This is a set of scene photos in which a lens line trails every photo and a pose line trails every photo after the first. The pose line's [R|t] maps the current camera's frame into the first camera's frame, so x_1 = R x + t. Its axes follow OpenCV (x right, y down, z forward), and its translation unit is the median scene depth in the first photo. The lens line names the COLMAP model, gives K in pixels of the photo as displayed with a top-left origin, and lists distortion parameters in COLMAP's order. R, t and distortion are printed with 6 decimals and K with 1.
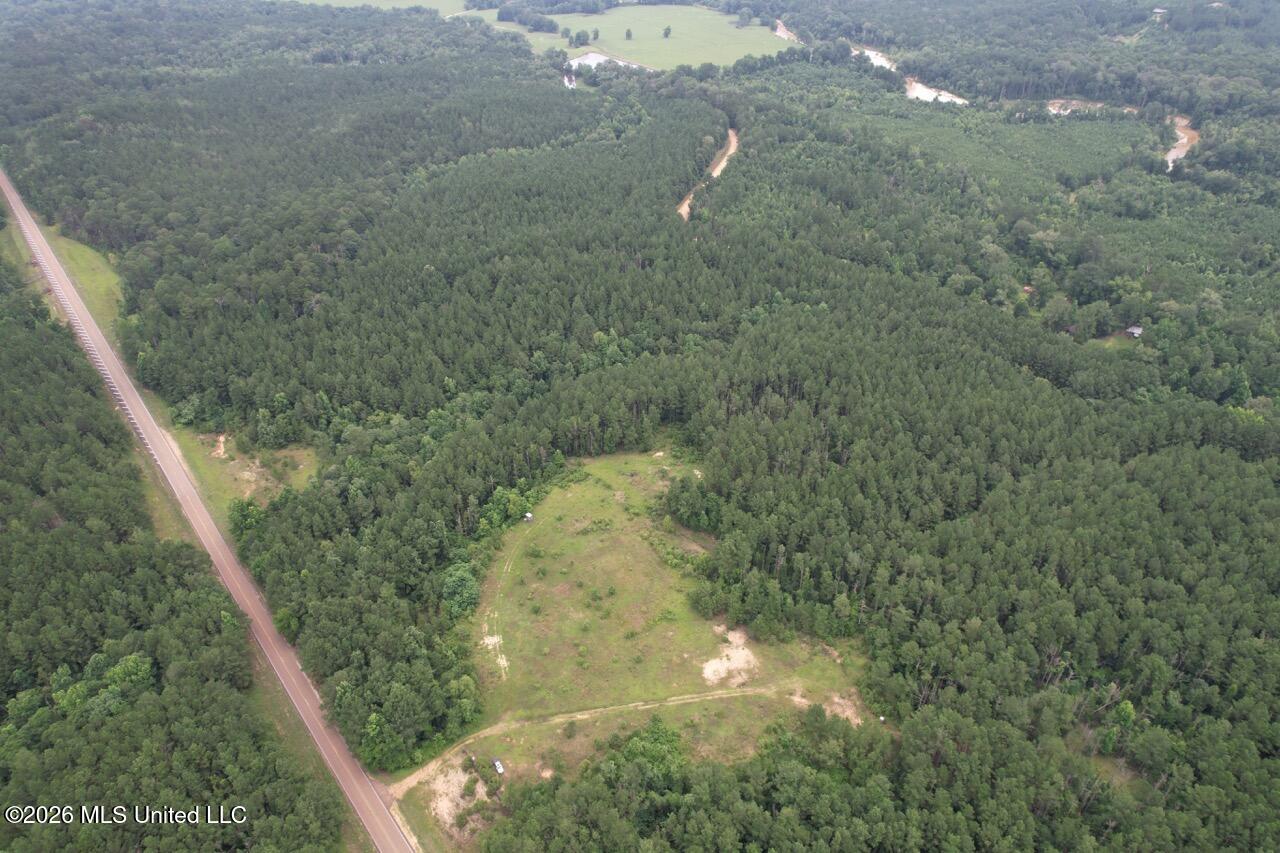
lens RADIAL K [[820.5, 0, 641.8], [0, 820.5, 433.7], [0, 0, 1]] dist [-0.079034, 0.074901]
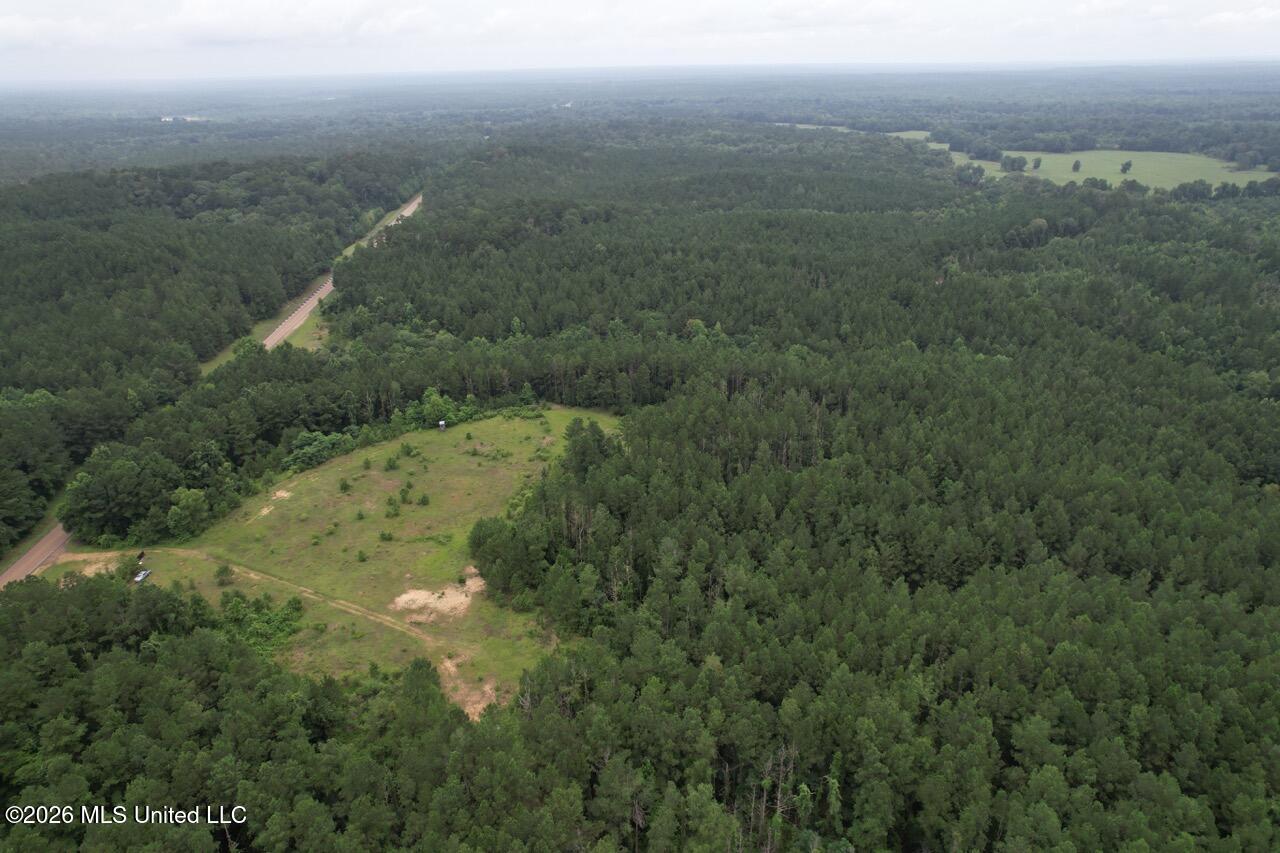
lens RADIAL K [[820.5, 0, 641.8], [0, 820.5, 433.7], [0, 0, 1]] dist [-0.079034, 0.074901]
pose [[0.815709, 0.240044, -0.526305, 0.465371], [-0.335706, 0.937388, -0.092769, 0.108785], [0.471084, 0.252356, 0.845220, 0.317874]]
